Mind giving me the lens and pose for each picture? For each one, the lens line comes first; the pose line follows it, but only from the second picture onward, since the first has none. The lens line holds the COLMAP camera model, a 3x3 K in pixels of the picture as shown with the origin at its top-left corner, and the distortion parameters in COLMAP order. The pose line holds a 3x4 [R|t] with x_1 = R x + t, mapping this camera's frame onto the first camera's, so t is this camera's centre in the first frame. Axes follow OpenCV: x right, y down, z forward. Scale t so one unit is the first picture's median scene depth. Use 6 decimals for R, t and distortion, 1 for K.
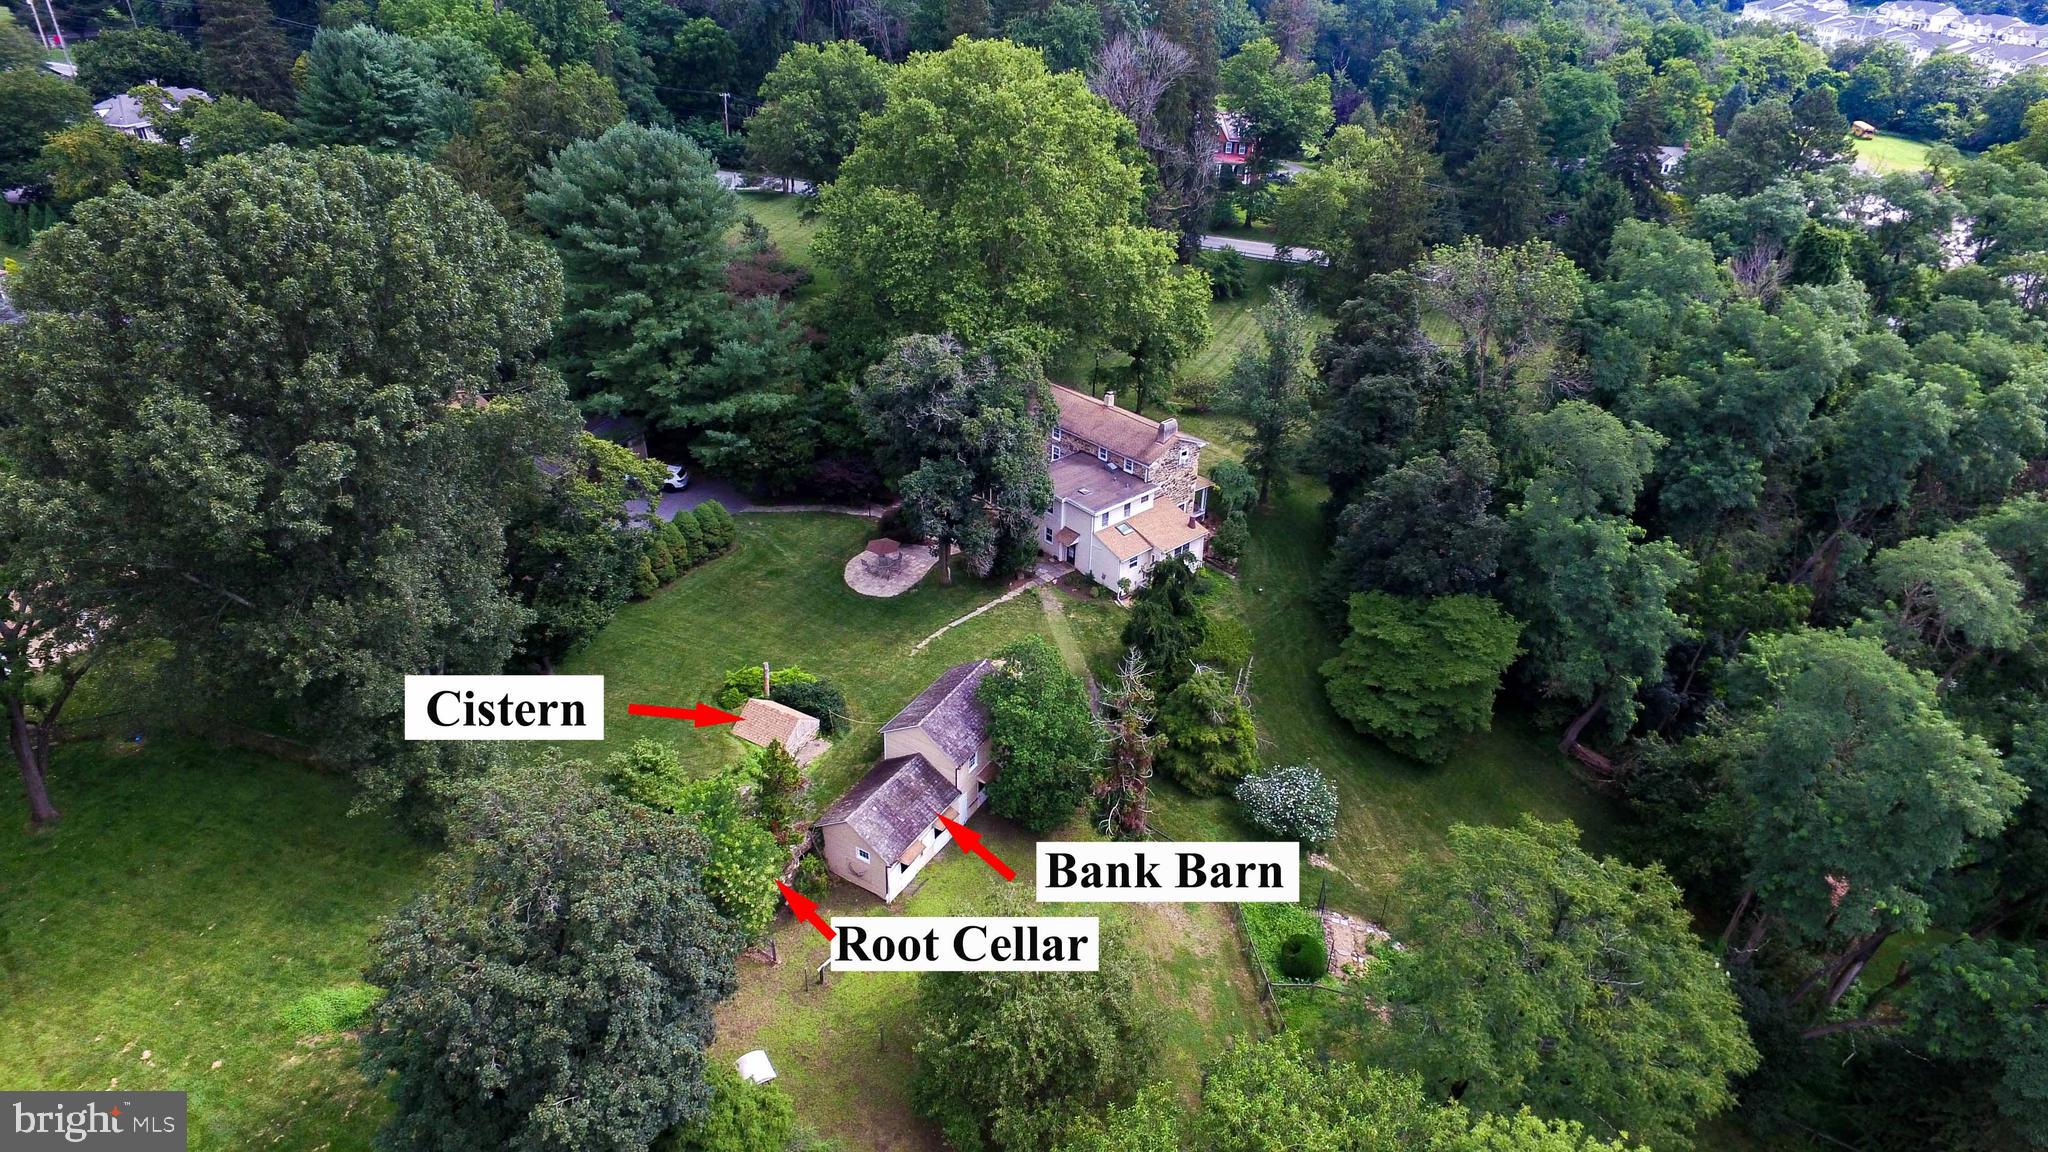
lens RADIAL K [[1191.8, 0, 1024.0], [0, 1191.8, 576.0], [0, 0, 1]] dist [-0.006142, 0.008735]
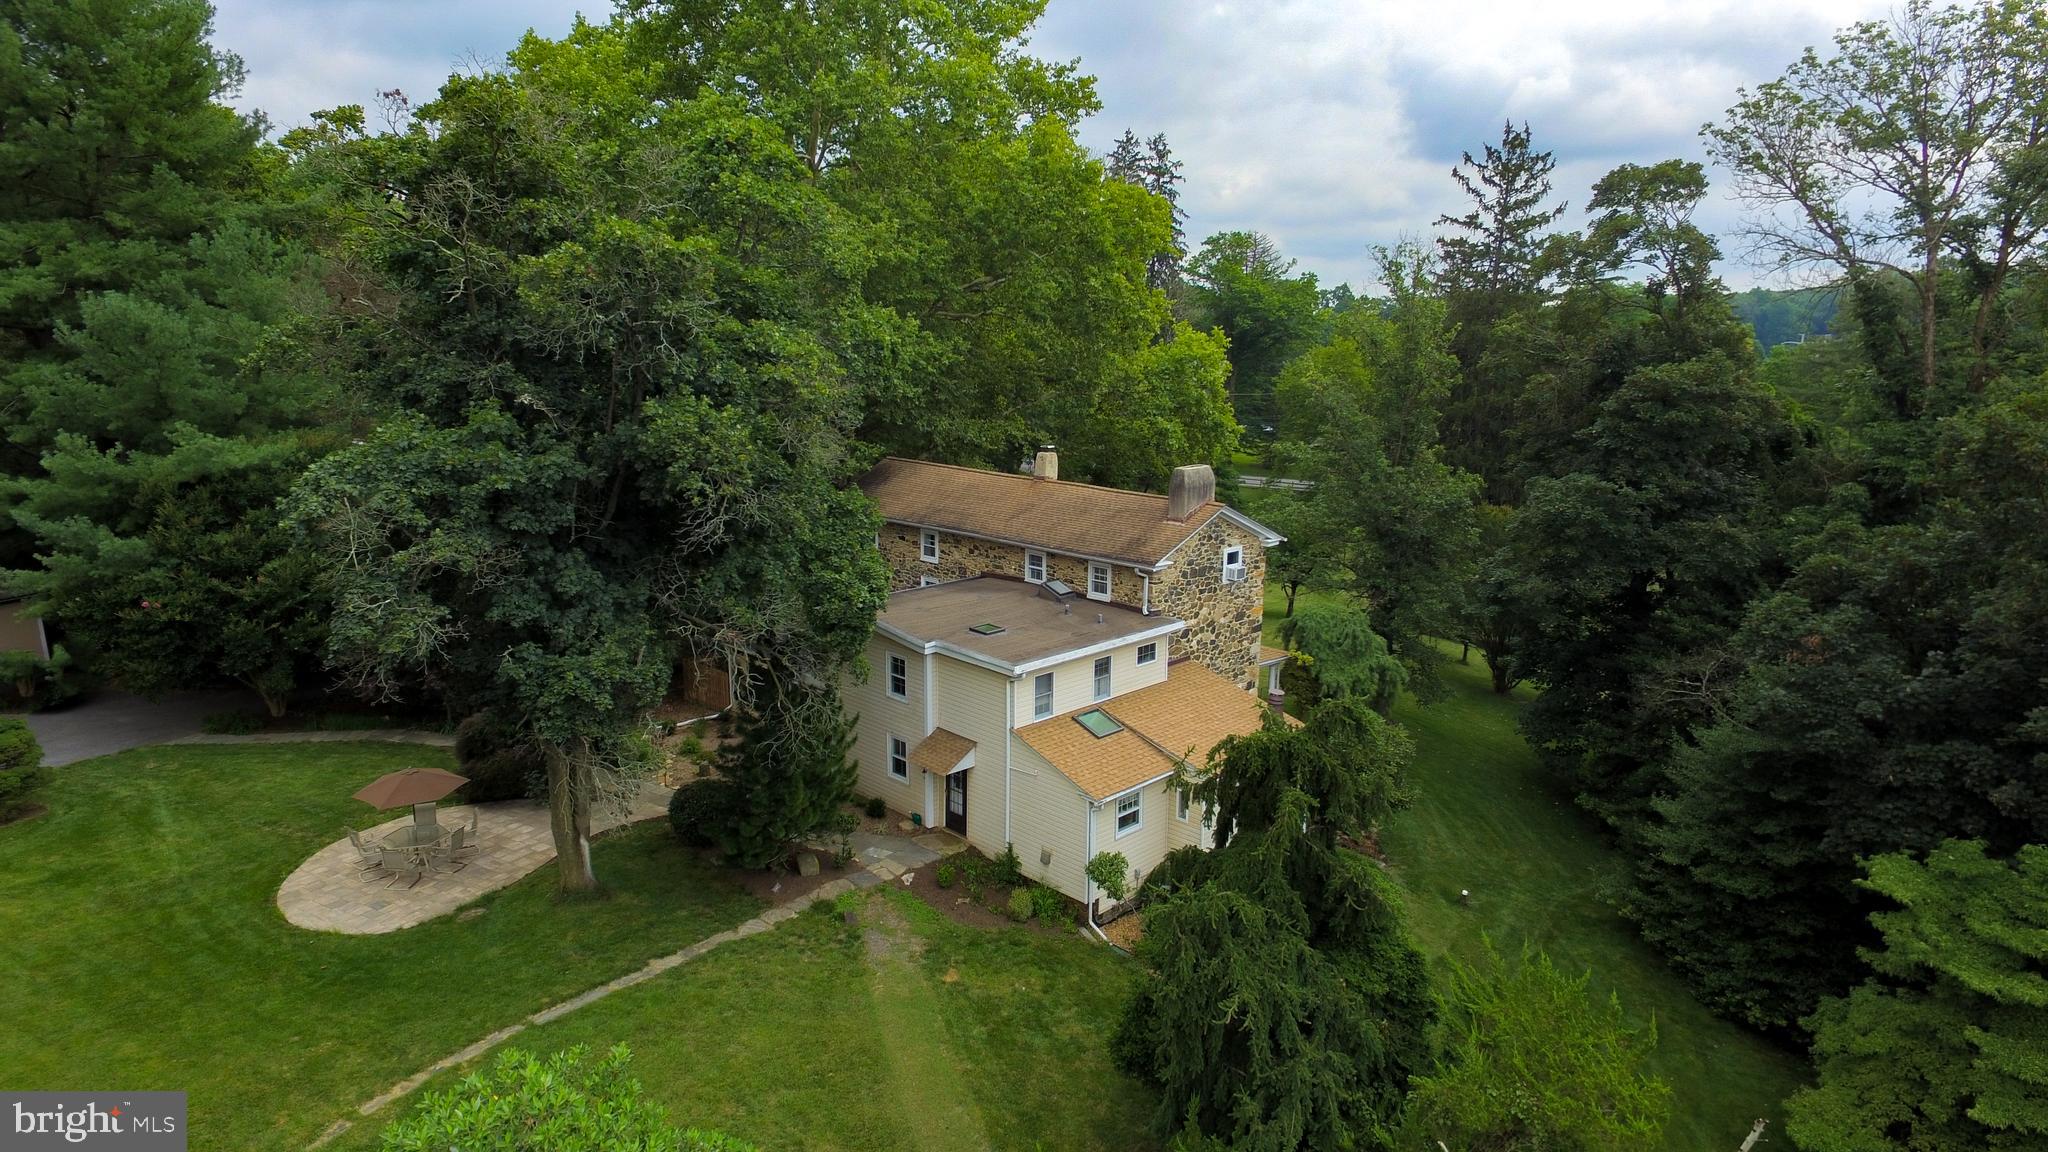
lens RADIAL K [[1191.8, 0, 1024.0], [0, 1191.8, 576.0], [0, 0, 1]] dist [-0.006142, 0.008735]
pose [[0.998823, -0.021580, 0.043430, 0.047073], [0.034060, 0.949650, -0.311456, 0.030624], [-0.034523, 0.312568, 0.949268, 0.643784]]
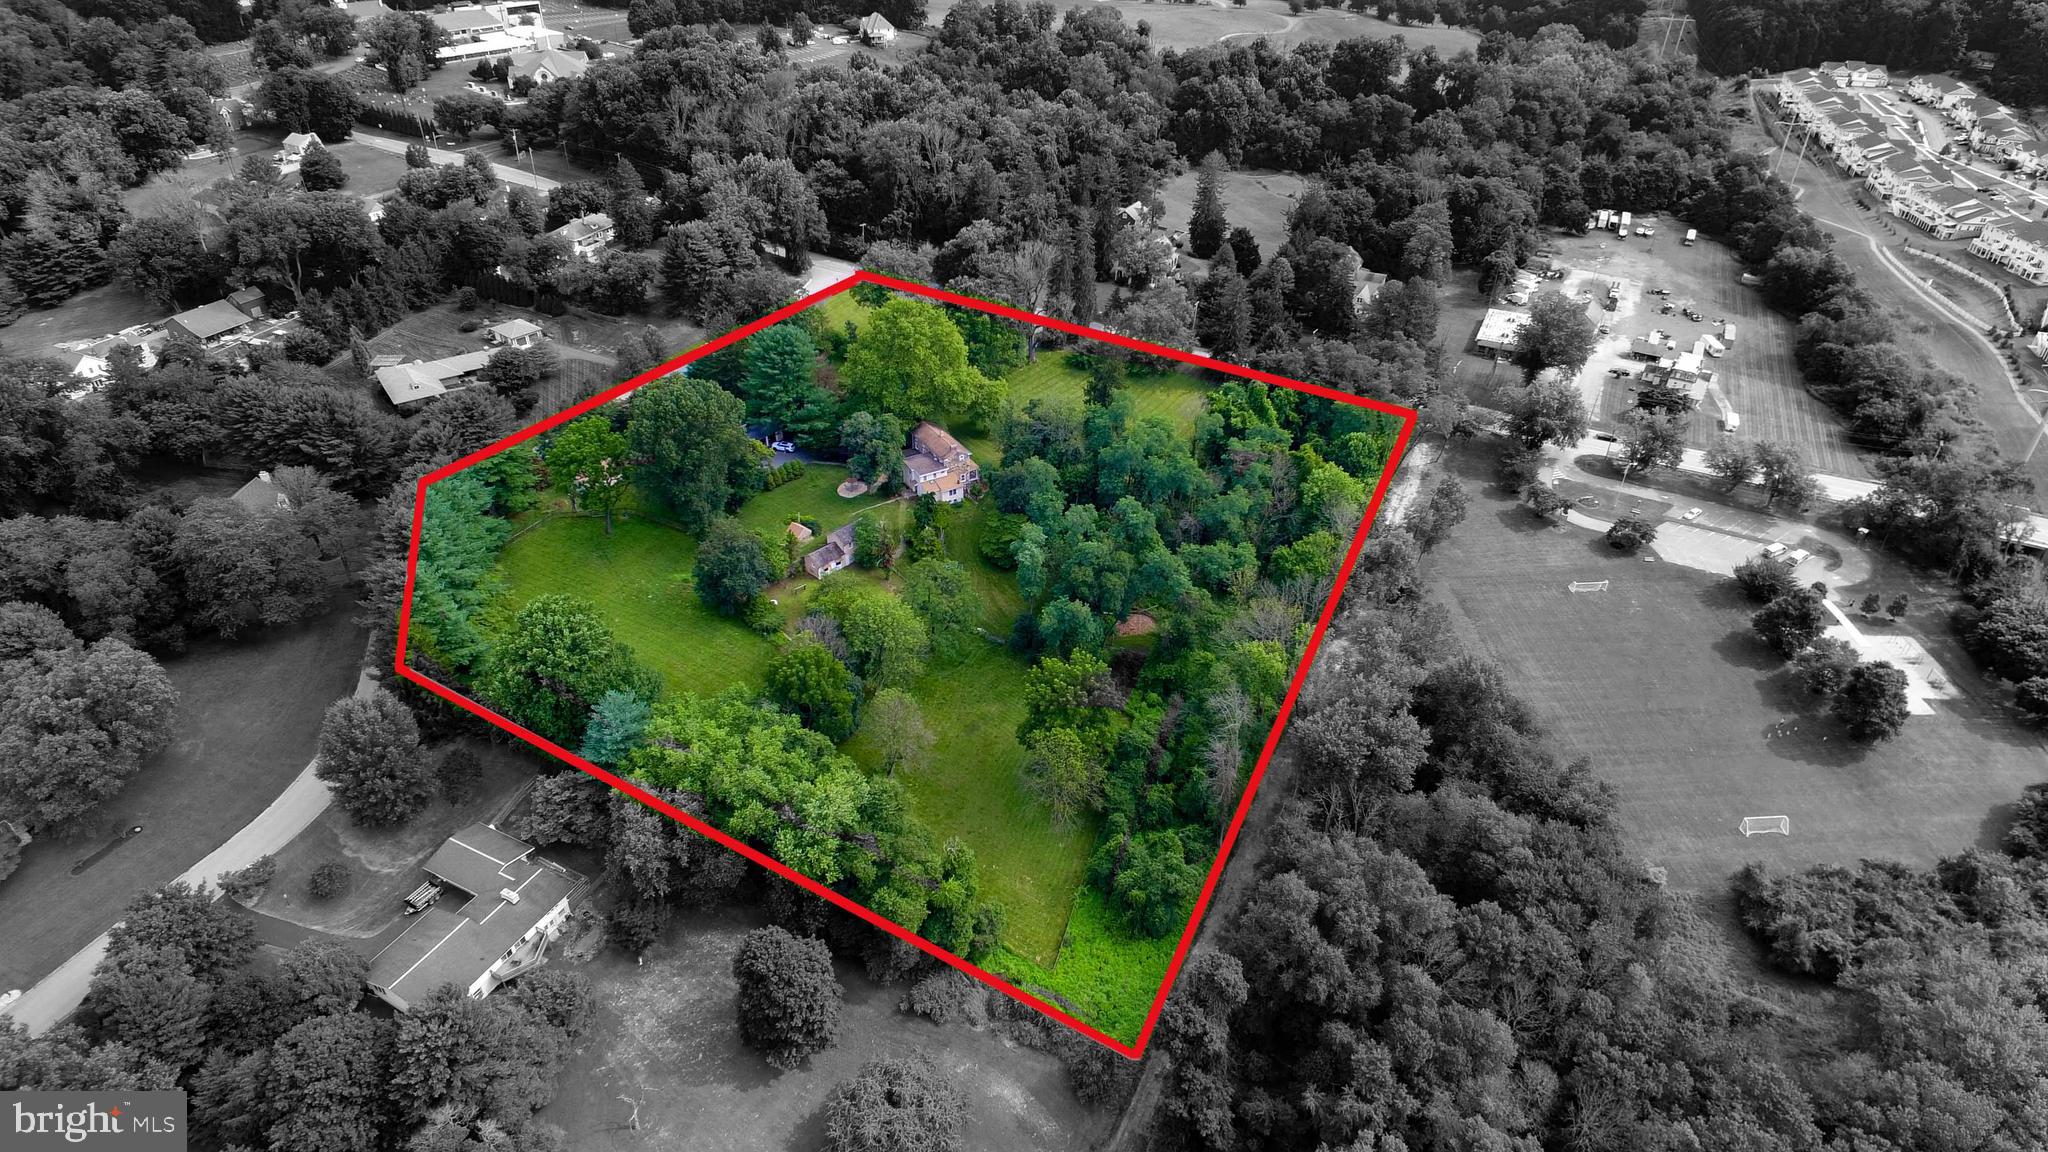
lens RADIAL K [[1191.8, 0, 1024.0], [0, 1191.8, 576.0], [0, 0, 1]] dist [-0.006142, 0.008735]
pose [[0.980503, 0.105512, -0.165774, 0.799323], [-0.095357, 0.993112, 0.068086, -0.031019], [0.171816, -0.050951, 0.983811, -1.791516]]
